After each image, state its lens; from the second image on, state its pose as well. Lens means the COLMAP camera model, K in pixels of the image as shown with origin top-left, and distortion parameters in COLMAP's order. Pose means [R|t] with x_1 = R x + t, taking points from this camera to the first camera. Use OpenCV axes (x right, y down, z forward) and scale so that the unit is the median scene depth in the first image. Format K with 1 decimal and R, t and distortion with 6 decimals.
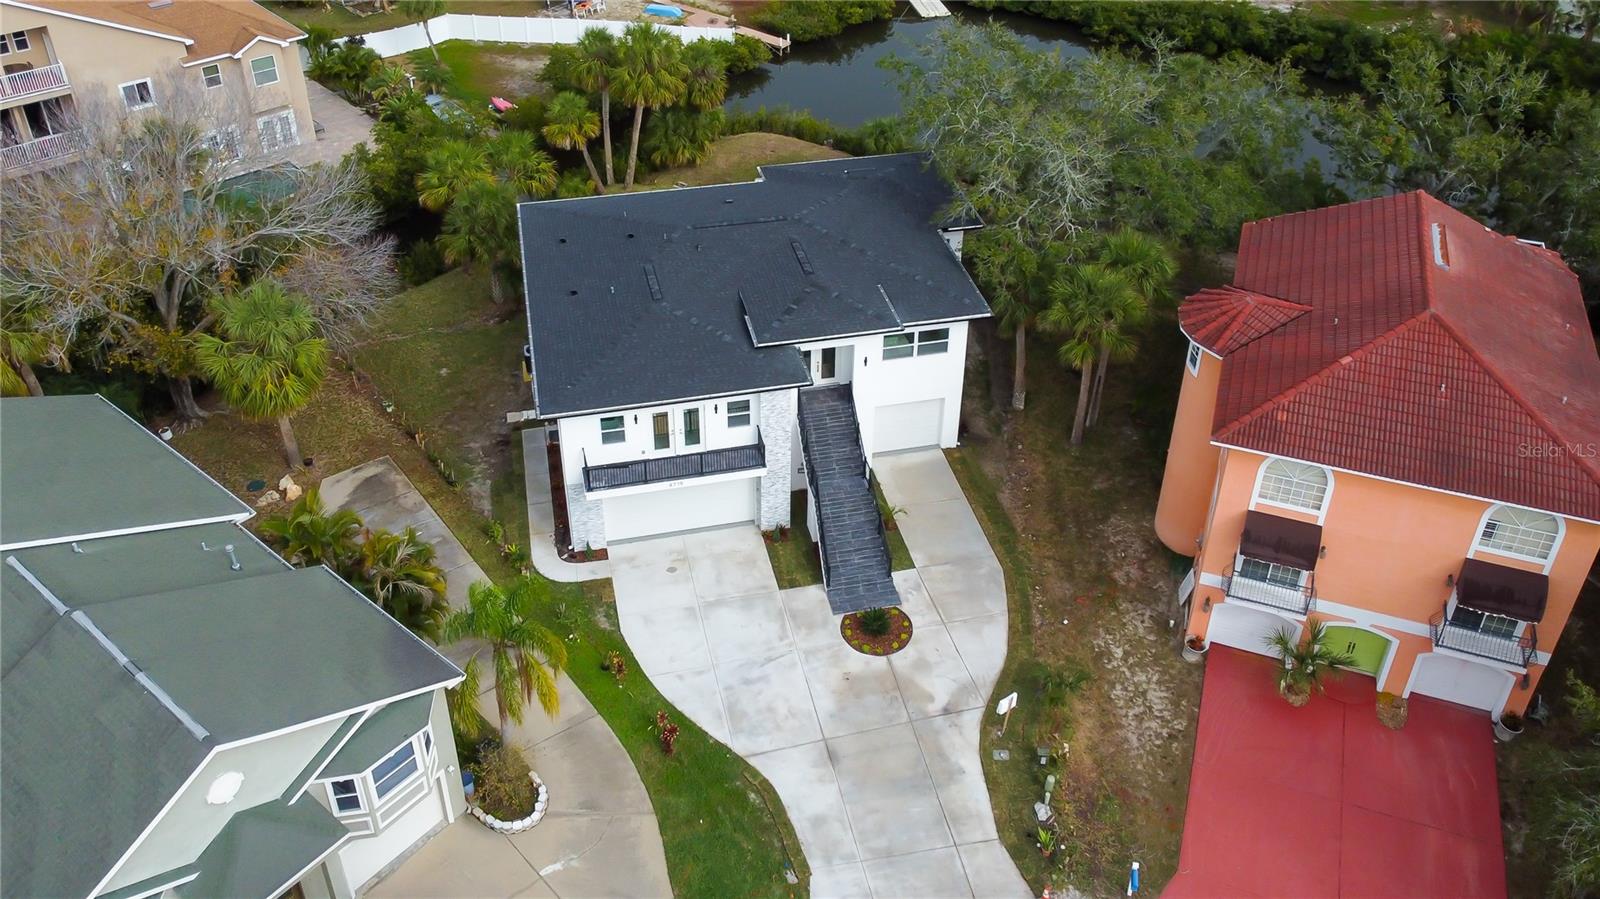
lens RADIAL K [[1309.4, 0, 810.1], [0, 1309.4, 311.6], [0, 0, 1]] dist [0.016597, 0.014542]
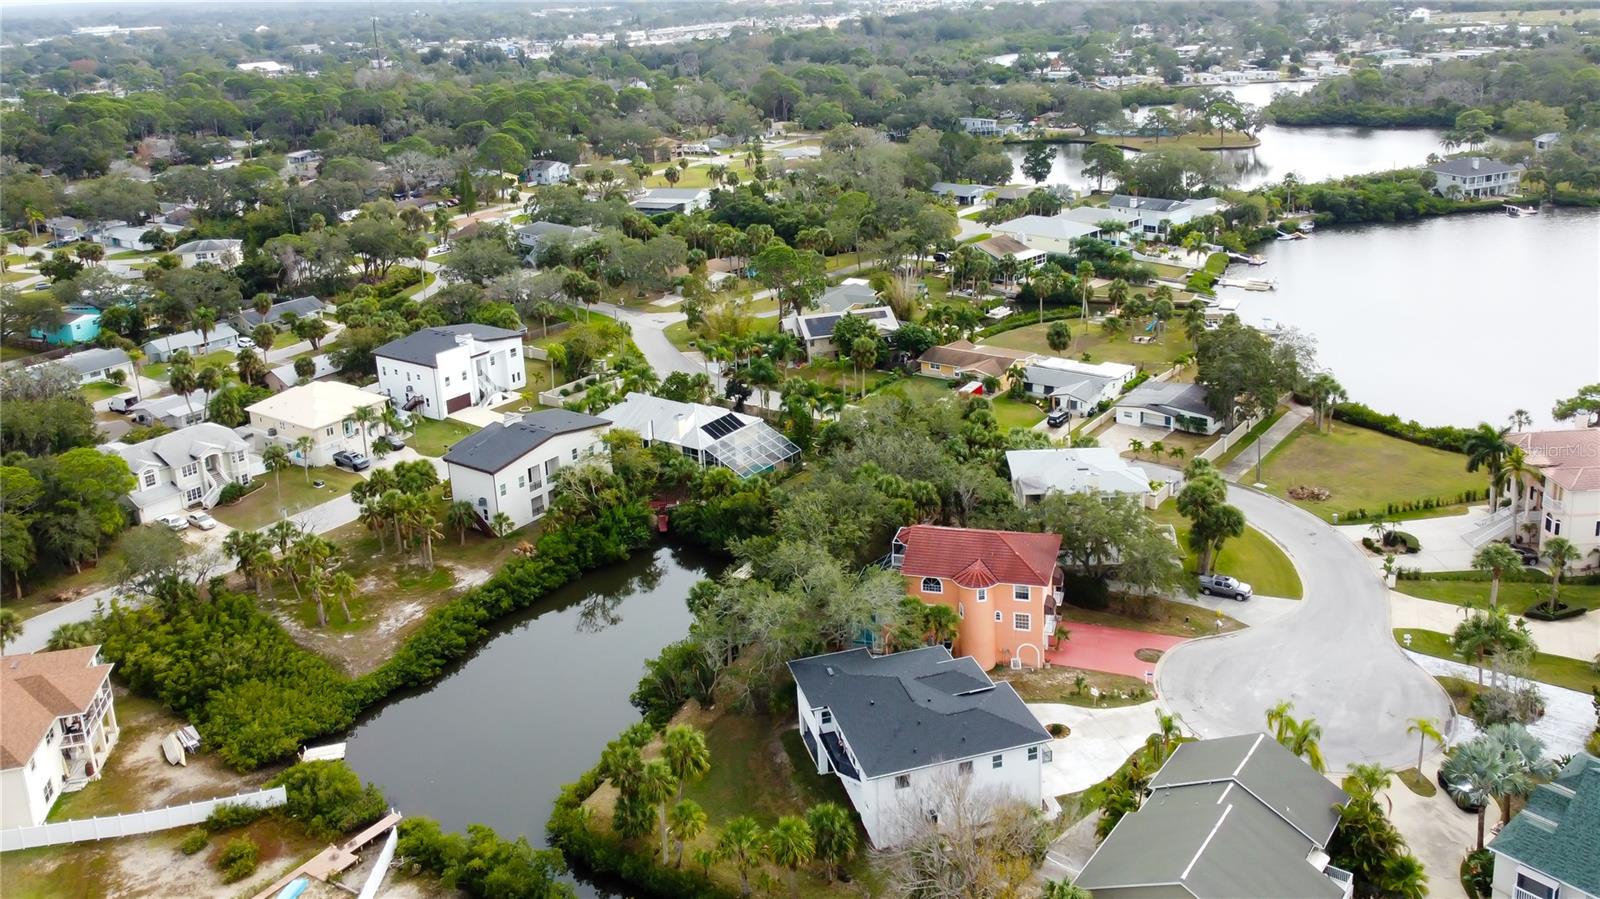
lens RADIAL K [[1309.4, 0, 810.1], [0, 1309.4, 311.6], [0, 0, 1]] dist [0.016597, 0.014542]
pose [[-0.038886, -0.264824, 0.963513, -2.178167], [0.578841, 0.780012, 0.237749, -1.286596], [-0.814513, 0.566965, 0.122959, 0.592981]]
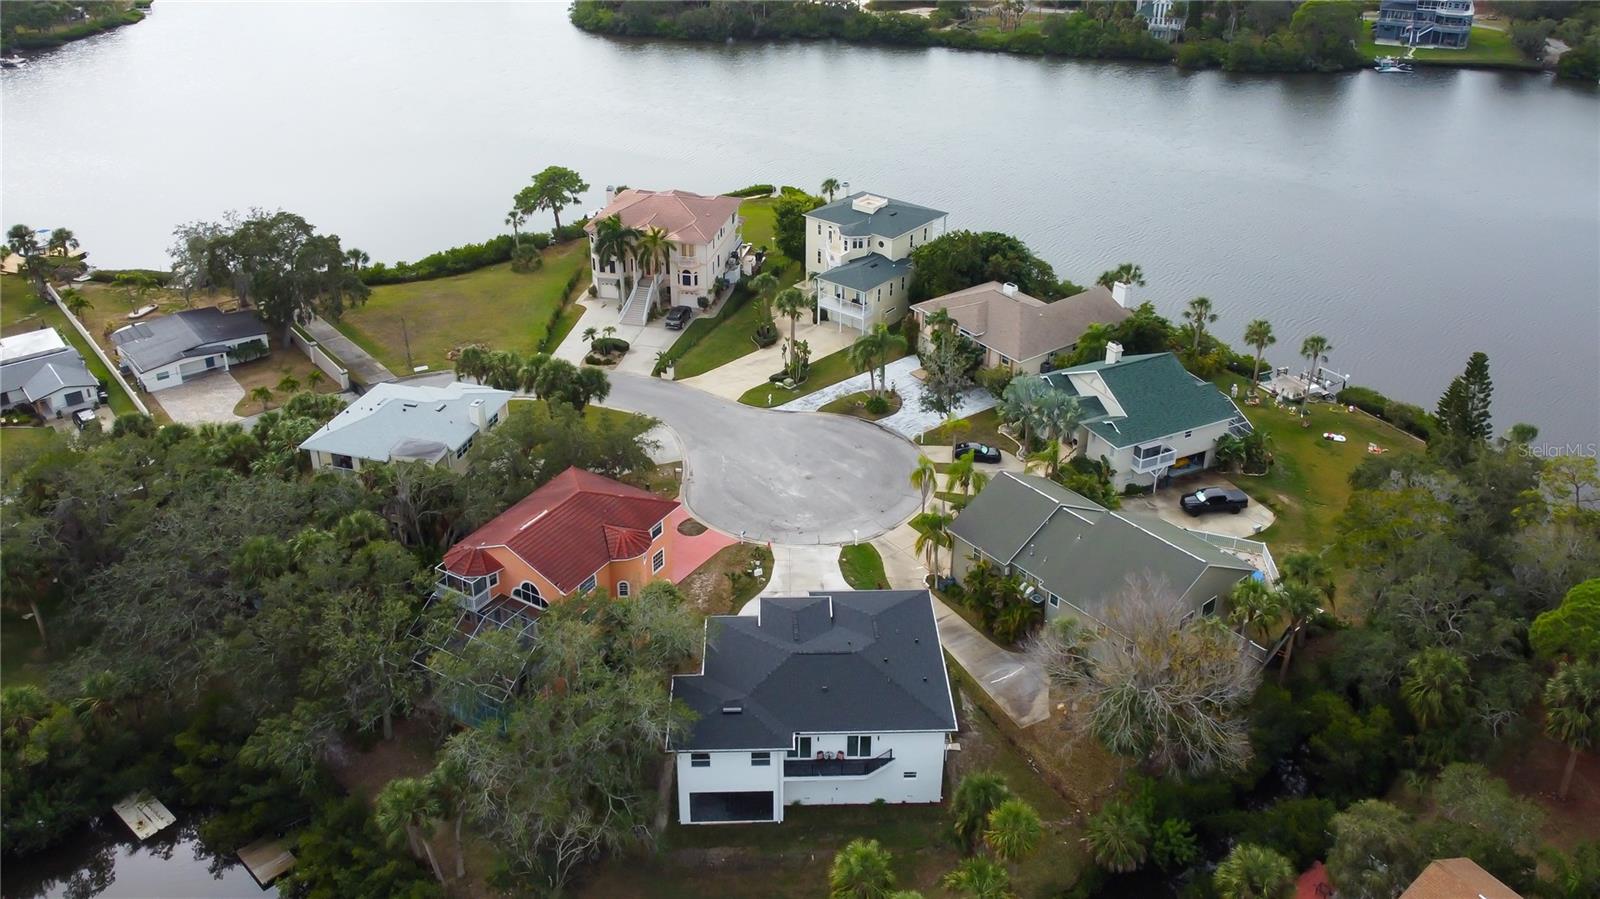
lens RADIAL K [[1309.4, 0, 810.1], [0, 1309.4, 311.6], [0, 0, 1]] dist [0.016597, 0.014542]
pose [[-0.980888, -0.095276, 0.169652, -0.328696], [0.087736, 0.561665, 0.822700, -2.017543], [-0.173672, 0.821861, -0.542571, 1.797648]]
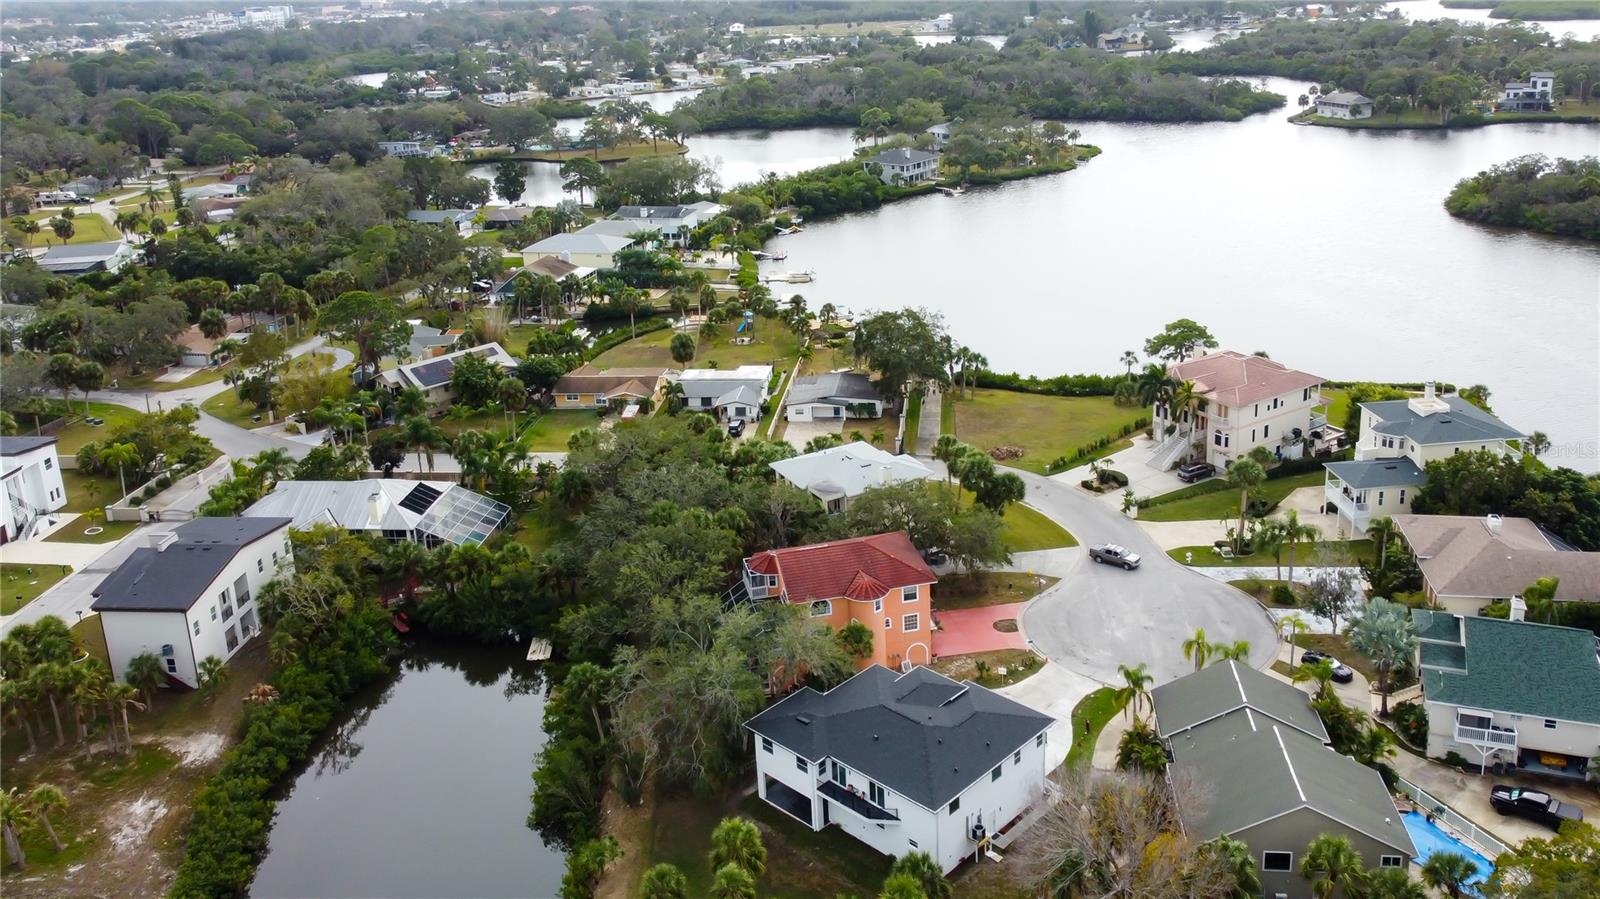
lens RADIAL K [[1309.4, 0, 810.1], [0, 1309.4, 311.6], [0, 0, 1]] dist [0.016597, 0.014542]
pose [[-0.535502, -0.213349, 0.817141, -1.700047], [0.486070, 0.713383, 0.504798, -1.815616], [-0.690633, 0.667508, -0.278315, 1.414306]]
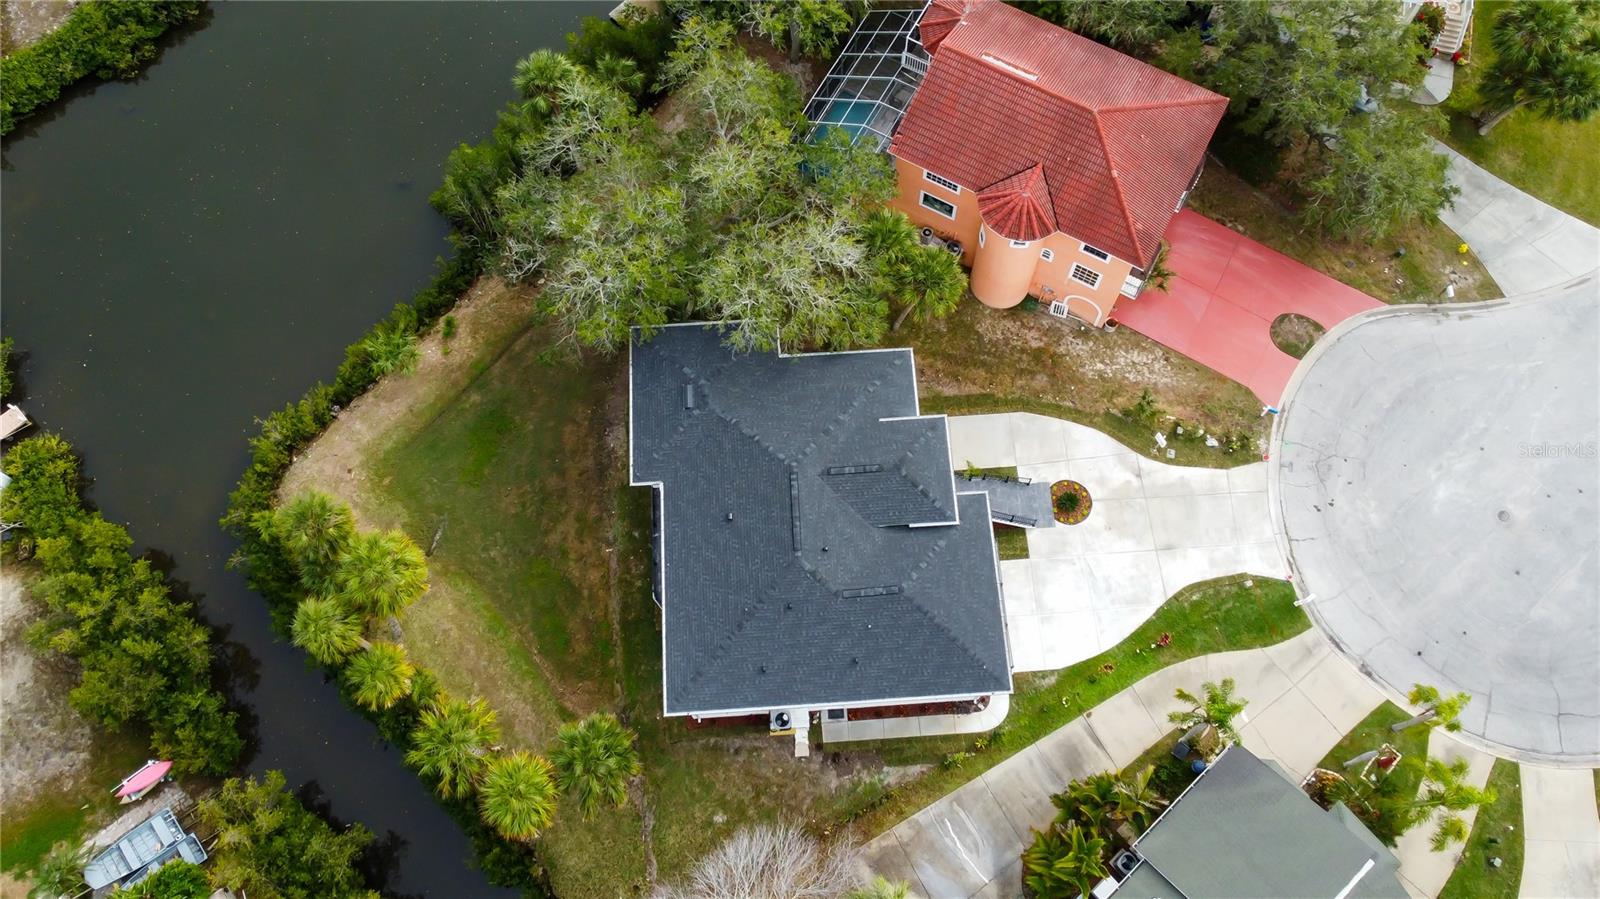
lens RADIAL K [[1309.4, 0, 810.1], [0, 1309.4, 311.6], [0, 0, 1]] dist [0.016597, 0.014542]
pose [[0.165173, -0.900154, 0.403040, -0.412628], [0.534370, 0.425152, 0.730545, -1.125387], [-0.828955, 0.094706, 0.551238, 0.369489]]
